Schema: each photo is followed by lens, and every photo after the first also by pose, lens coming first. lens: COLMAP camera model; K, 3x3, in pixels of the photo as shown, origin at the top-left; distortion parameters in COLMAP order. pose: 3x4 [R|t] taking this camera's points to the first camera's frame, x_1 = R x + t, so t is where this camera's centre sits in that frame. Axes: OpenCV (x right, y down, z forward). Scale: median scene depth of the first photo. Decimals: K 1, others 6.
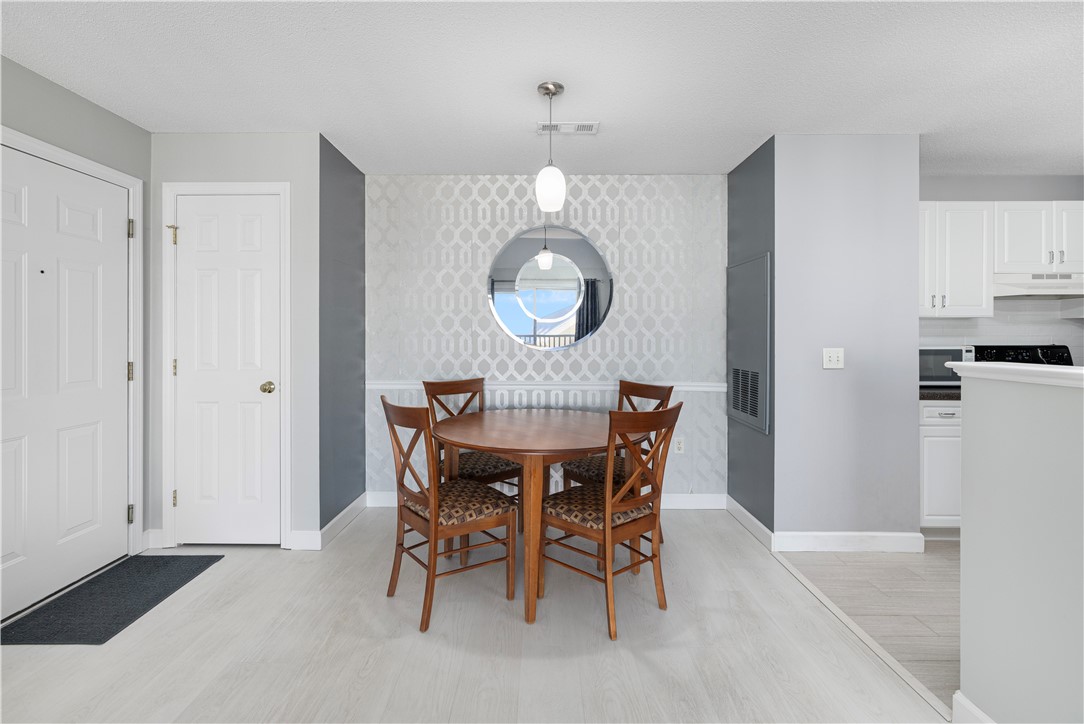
lens RADIAL K [[467.9, 0, 538.8], [0, 467.9, 346.6], [0, 0, 1]] dist [-0.000404, 0.000244]
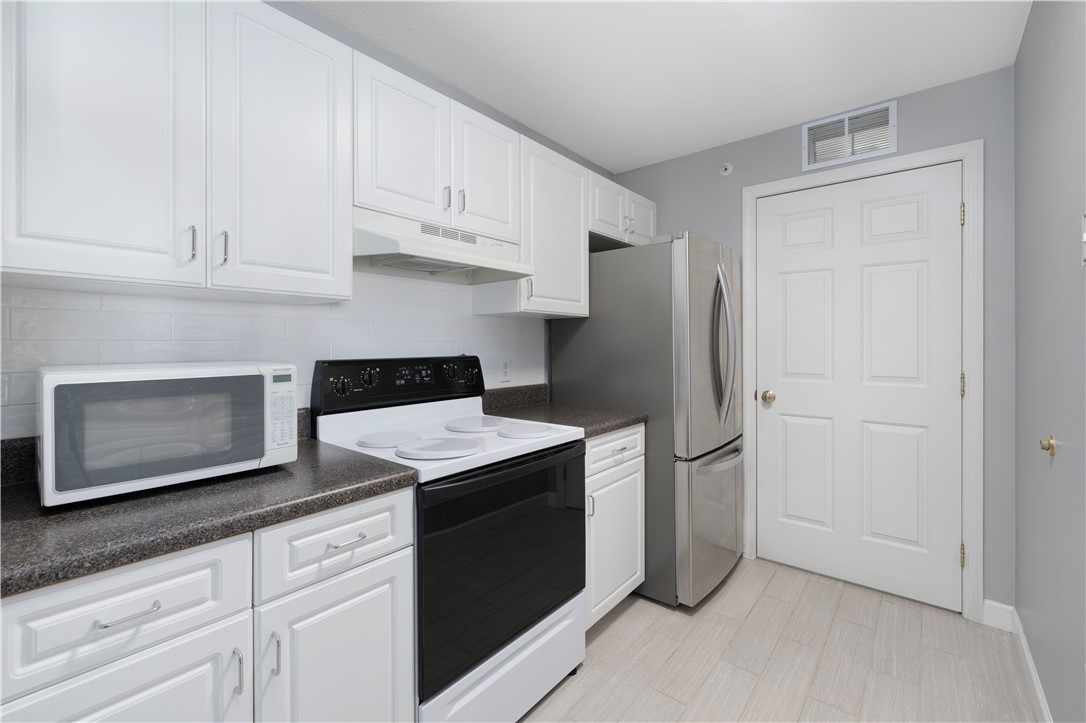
lens RADIAL K [[468.8, 0, 539.8], [0, 468.8, 346.1], [0, 0, 1]] dist [-0.000404, 0.000244]
pose [[0.634189, -0.001760, 0.773176, 0.736041], [0.006610, 0.999973, -0.003145, -0.014424], [-0.773150, 0.007106, 0.634184, 0.568079]]
